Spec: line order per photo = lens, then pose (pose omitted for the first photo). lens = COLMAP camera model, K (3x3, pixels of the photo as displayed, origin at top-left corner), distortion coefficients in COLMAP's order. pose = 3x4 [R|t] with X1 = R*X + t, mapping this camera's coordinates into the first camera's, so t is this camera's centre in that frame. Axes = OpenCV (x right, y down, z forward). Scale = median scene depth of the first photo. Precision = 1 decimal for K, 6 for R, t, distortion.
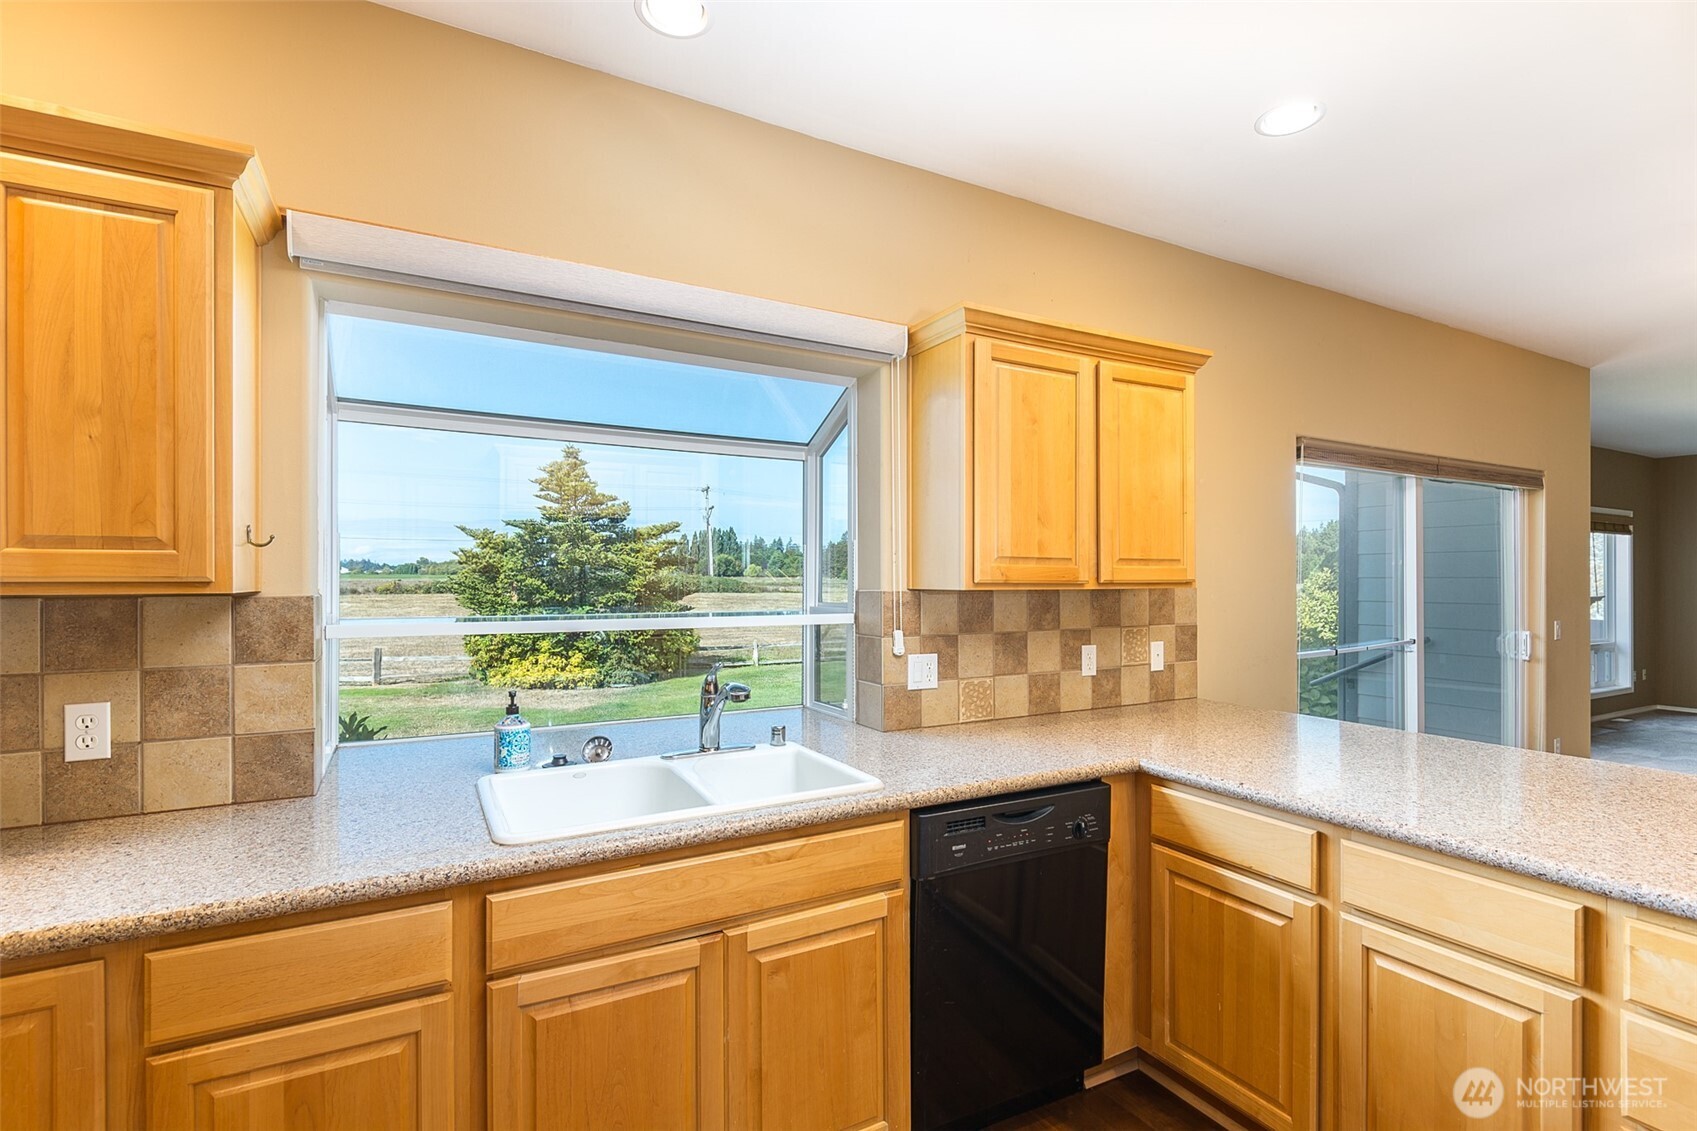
lens RADIAL K [[789.8, 0, 853.4], [0, 789.8, 575.0], [0, 0, 1]] dist [0.003645, -0.000214]
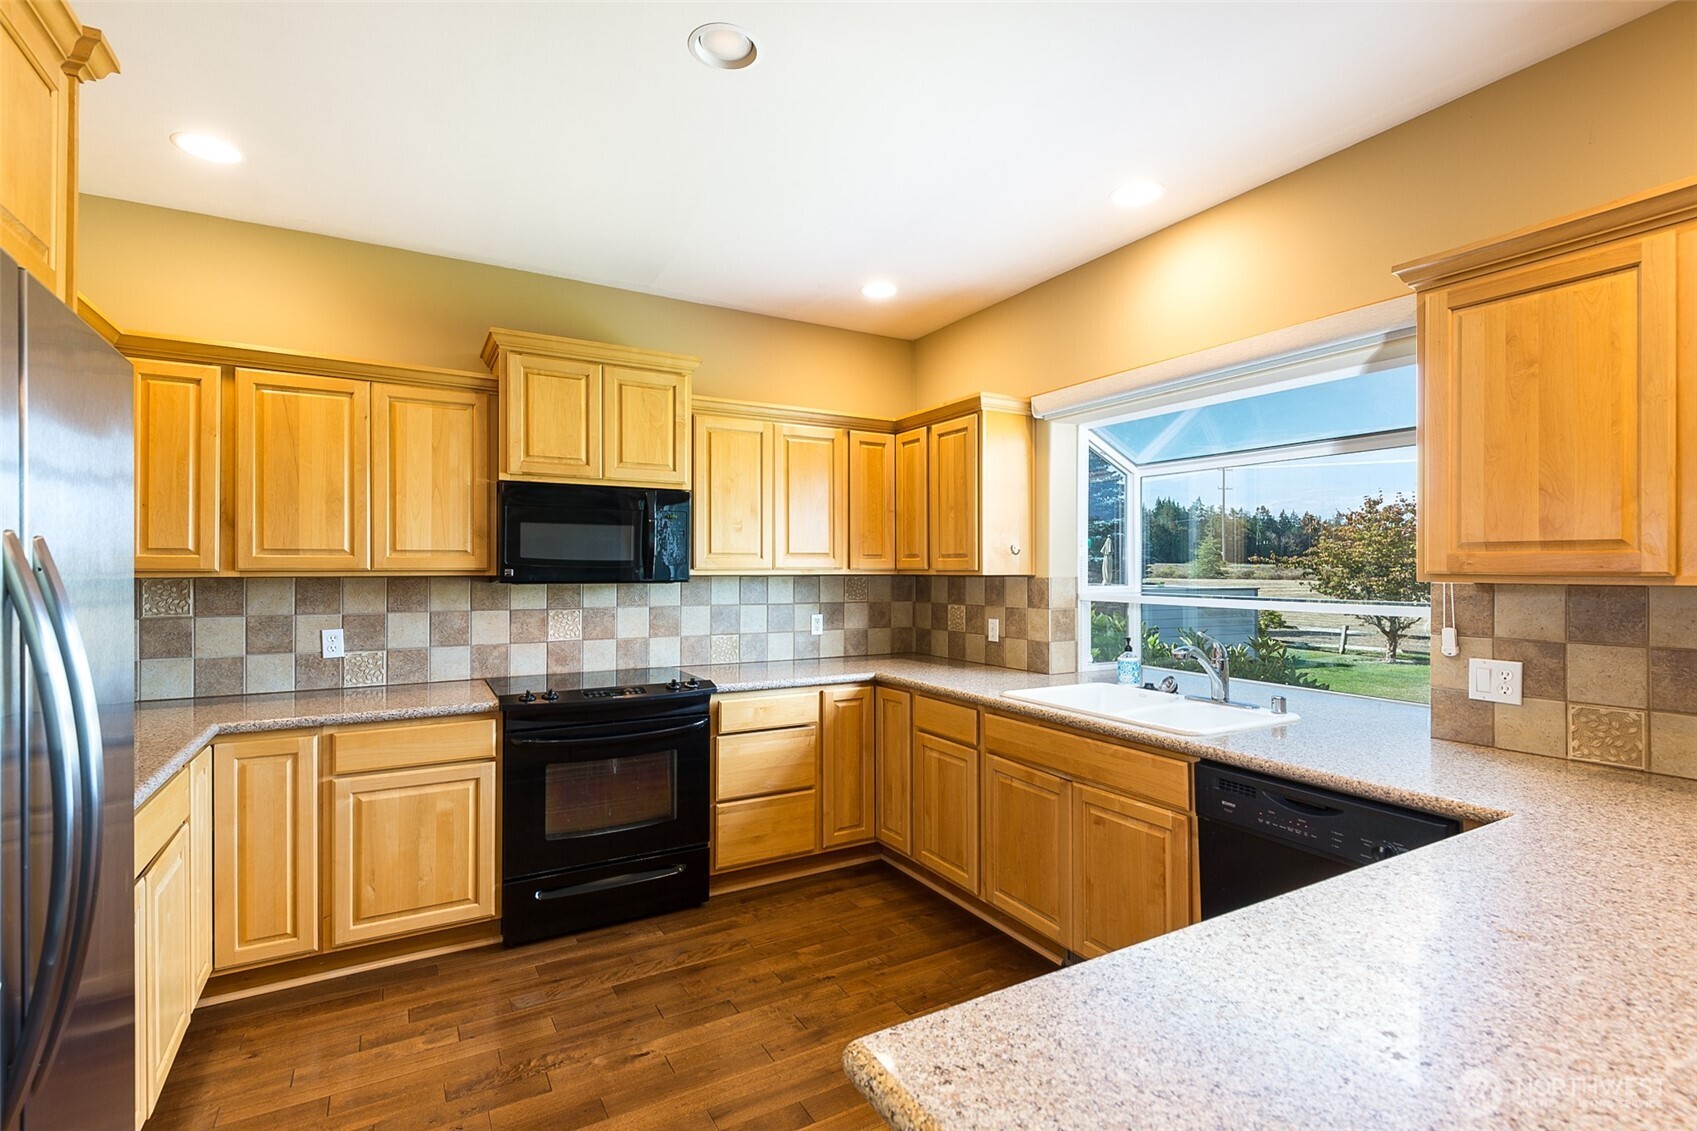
lens RADIAL K [[789.8, 0, 857.5], [0, 789.8, 561.7], [0, 0, 1]] dist [0.003645, -0.000214]
pose [[0.024888, -0.004644, -0.999679, 1.365143], [0.011735, 0.999922, -0.004353, -0.010960], [0.999621, -0.011623, 0.024940, 0.465556]]
